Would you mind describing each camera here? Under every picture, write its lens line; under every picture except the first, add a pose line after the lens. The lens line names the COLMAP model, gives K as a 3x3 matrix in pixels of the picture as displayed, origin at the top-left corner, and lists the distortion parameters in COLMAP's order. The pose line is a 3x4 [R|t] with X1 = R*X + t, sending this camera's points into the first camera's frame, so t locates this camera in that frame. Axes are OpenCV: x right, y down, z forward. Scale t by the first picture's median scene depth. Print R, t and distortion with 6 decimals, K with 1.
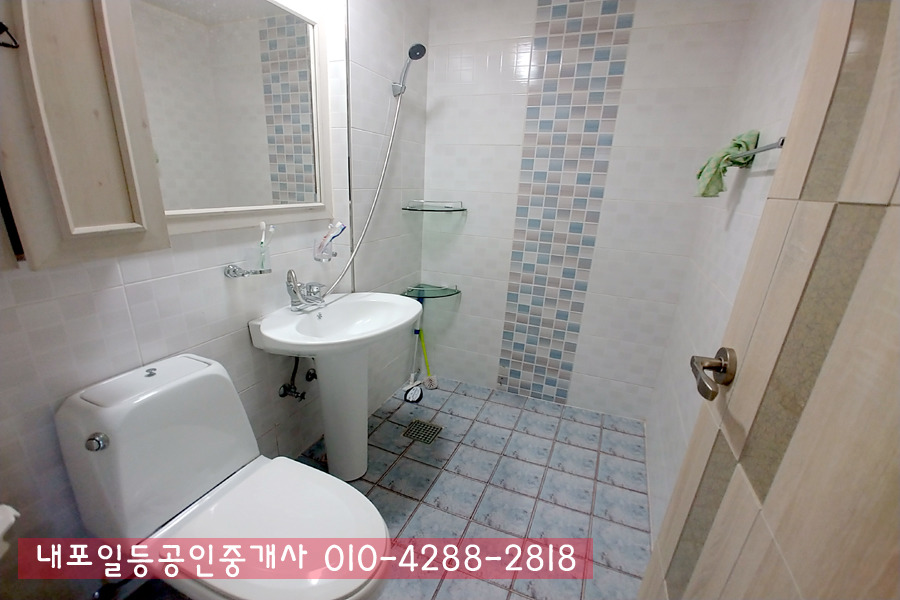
lens RADIAL K [[395.8, 0, 417.9], [0, 395.8, 329.2], [0, 0, 1]] dist [-0.017492, 0.007706]
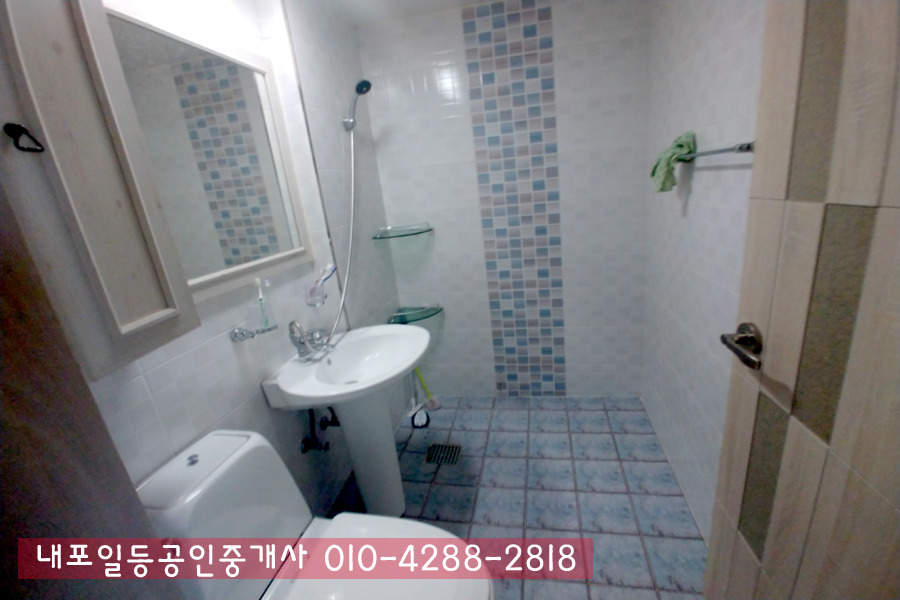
lens RADIAL K [[406.8, 0, 425.1], [0, 406.8, 324.0], [0, 0, 1]] dist [-0.012360, 0.000021]
pose [[0.969785, -0.188549, 0.154808, -0.125002], [0.195928, 0.980038, -0.033743, -0.034950], [-0.145356, 0.063055, 0.987368, -0.025095]]
